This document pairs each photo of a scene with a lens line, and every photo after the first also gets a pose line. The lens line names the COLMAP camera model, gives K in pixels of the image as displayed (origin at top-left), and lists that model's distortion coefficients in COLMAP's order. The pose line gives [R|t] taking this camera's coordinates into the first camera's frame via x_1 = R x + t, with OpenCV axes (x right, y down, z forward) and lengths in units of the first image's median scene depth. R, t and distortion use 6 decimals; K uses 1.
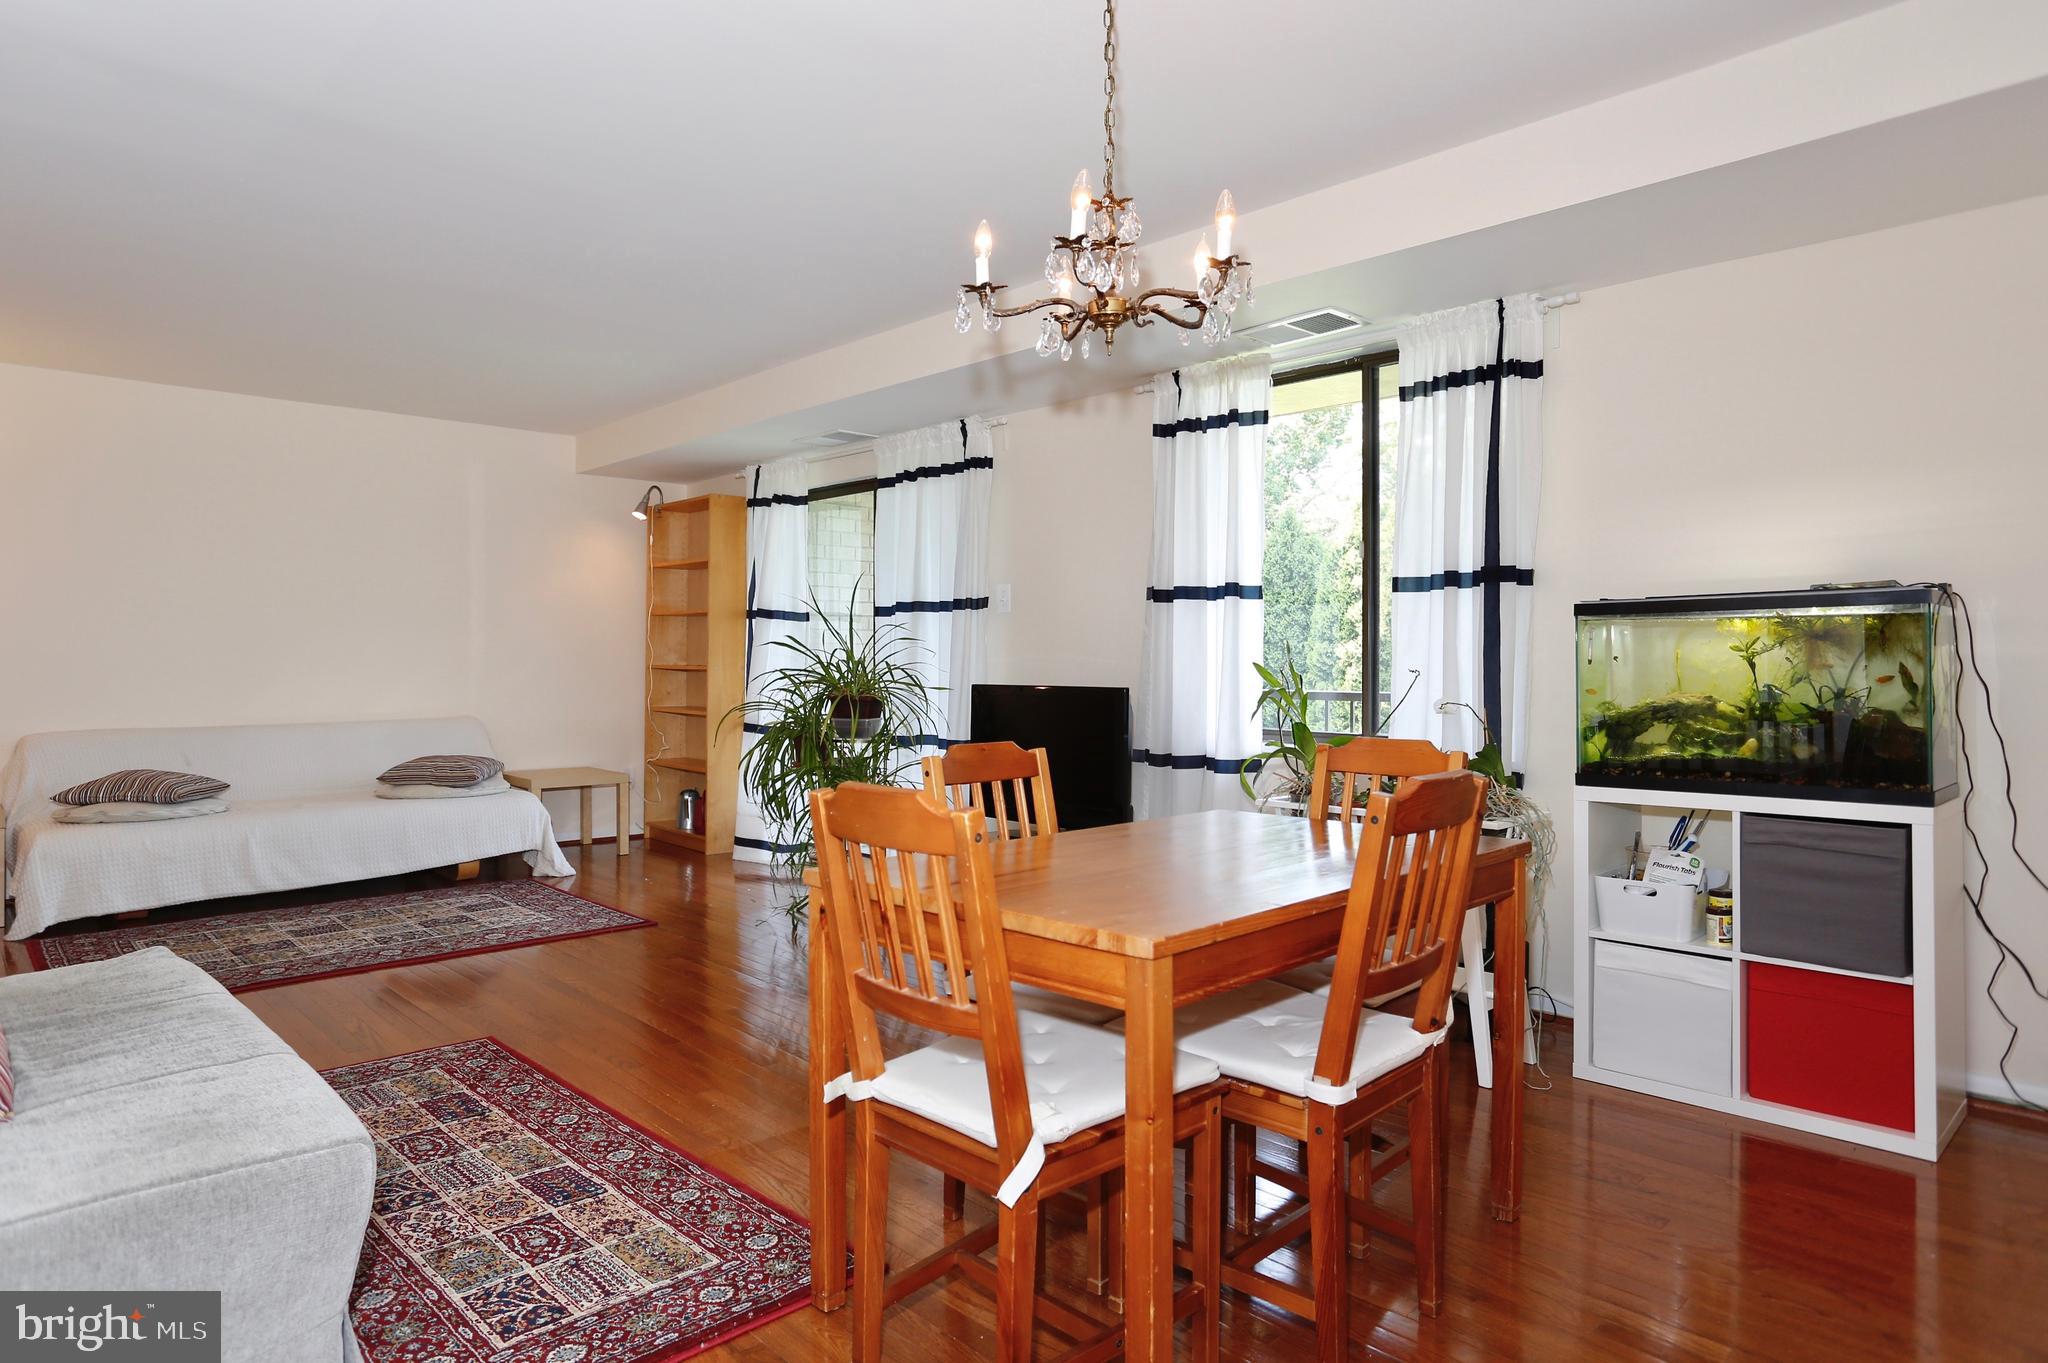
lens RADIAL K [[1177.9, 0, 998.7], [0, 1177.9, 667.4], [0, 0, 1]] dist [-0.063422, 0.044566]
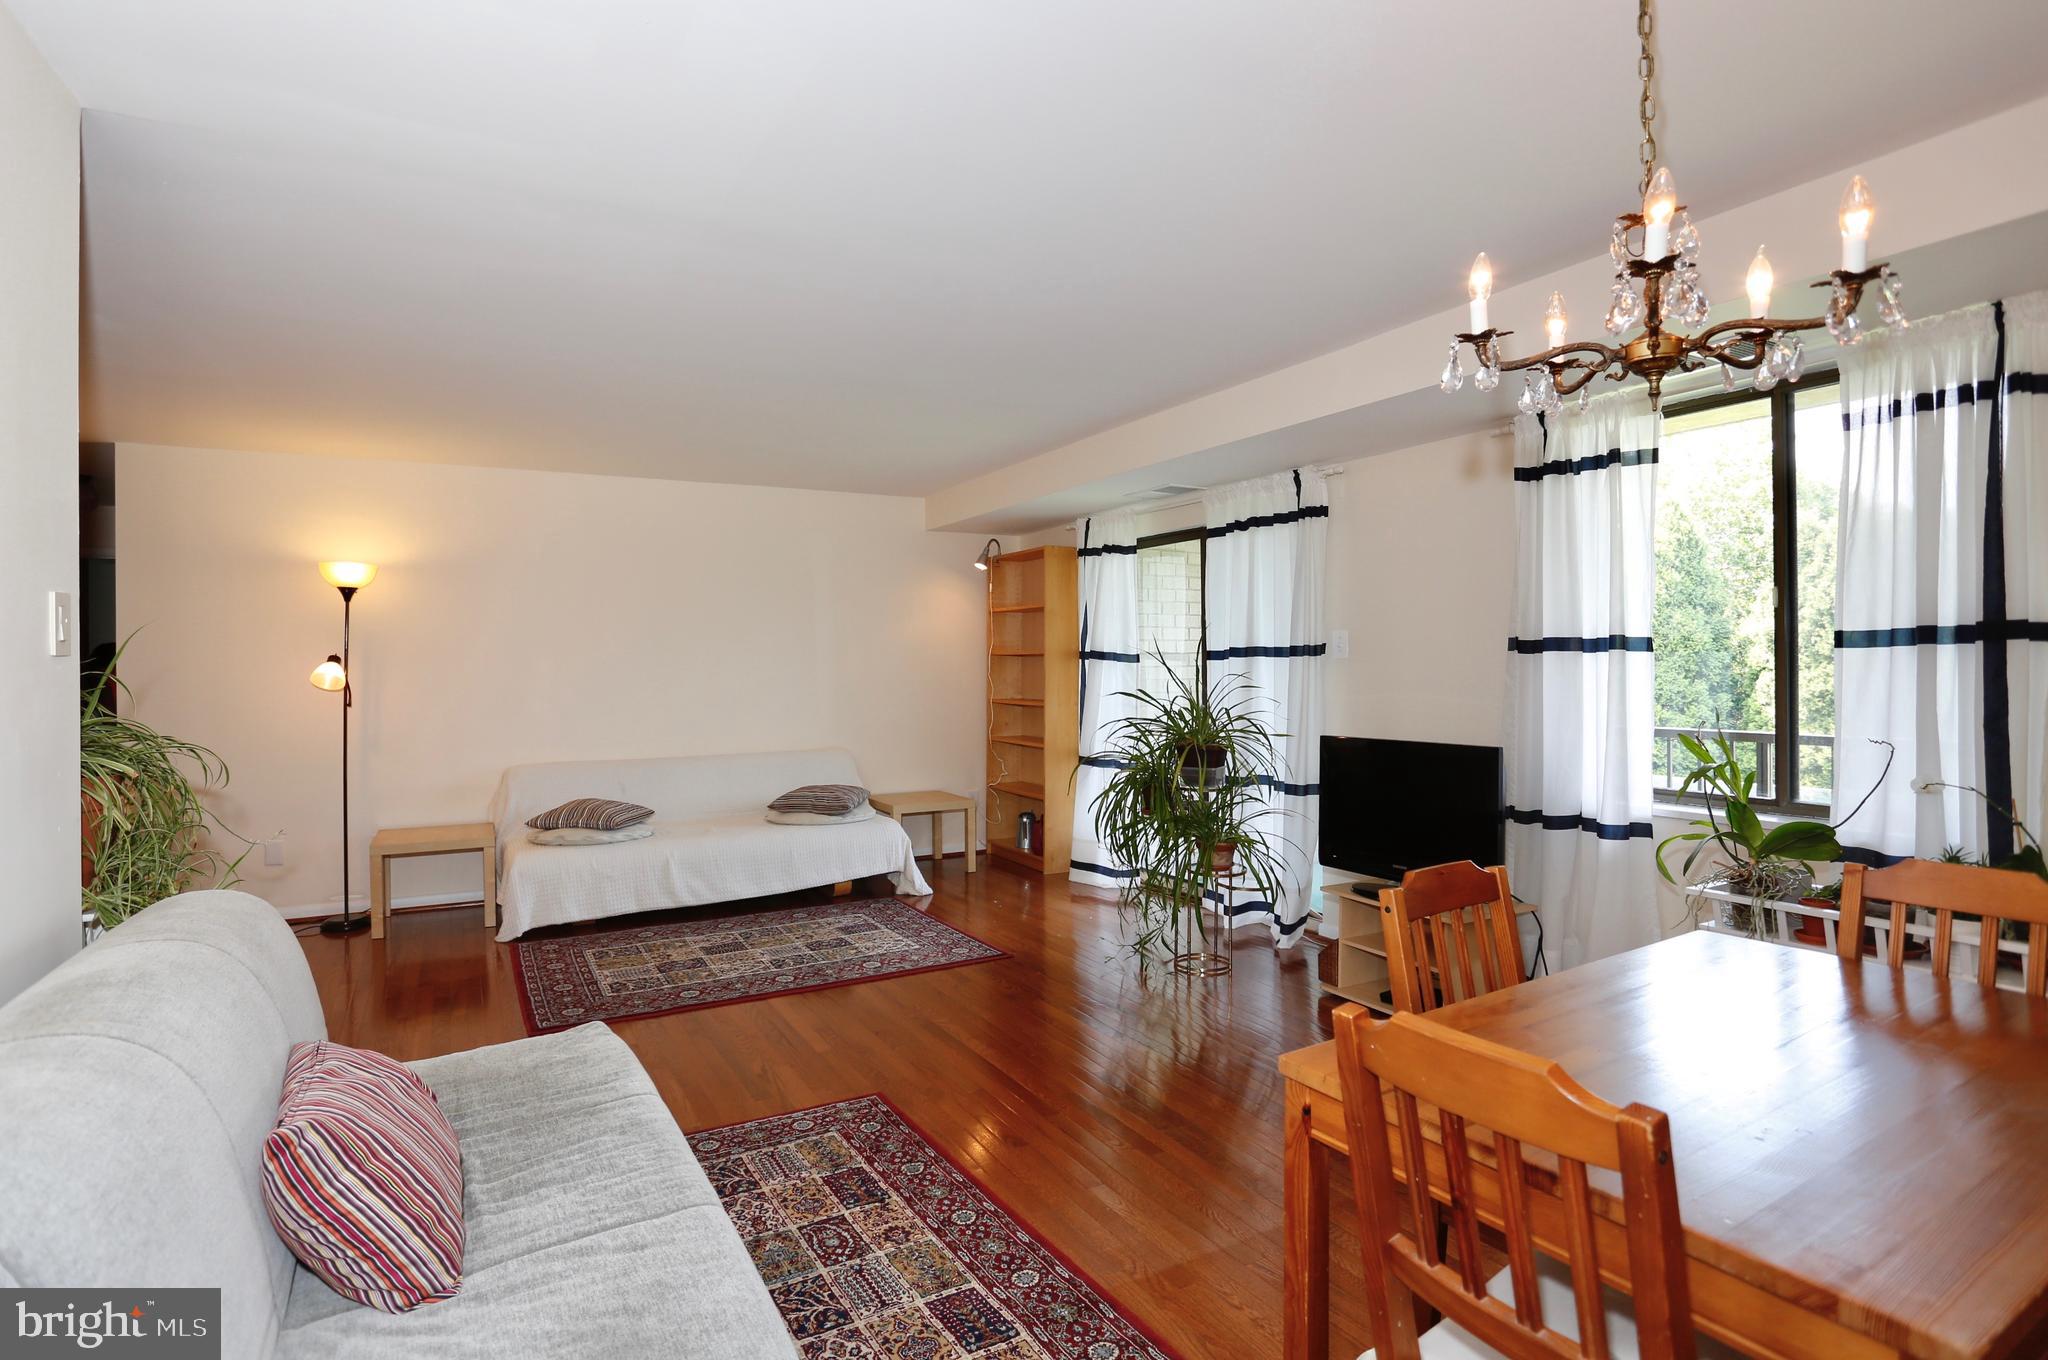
lens RADIAL K [[995.2, 0, 1003.0], [0, 995.2, 661.9], [0, 0, 1]] dist [-0.087189, 0.044362]
pose [[0.969502, -0.009867, -0.244884, -0.076098], [0.007986, 0.999930, -0.008675, -0.041786], [0.244953, 0.006455, 0.969514, 0.117256]]
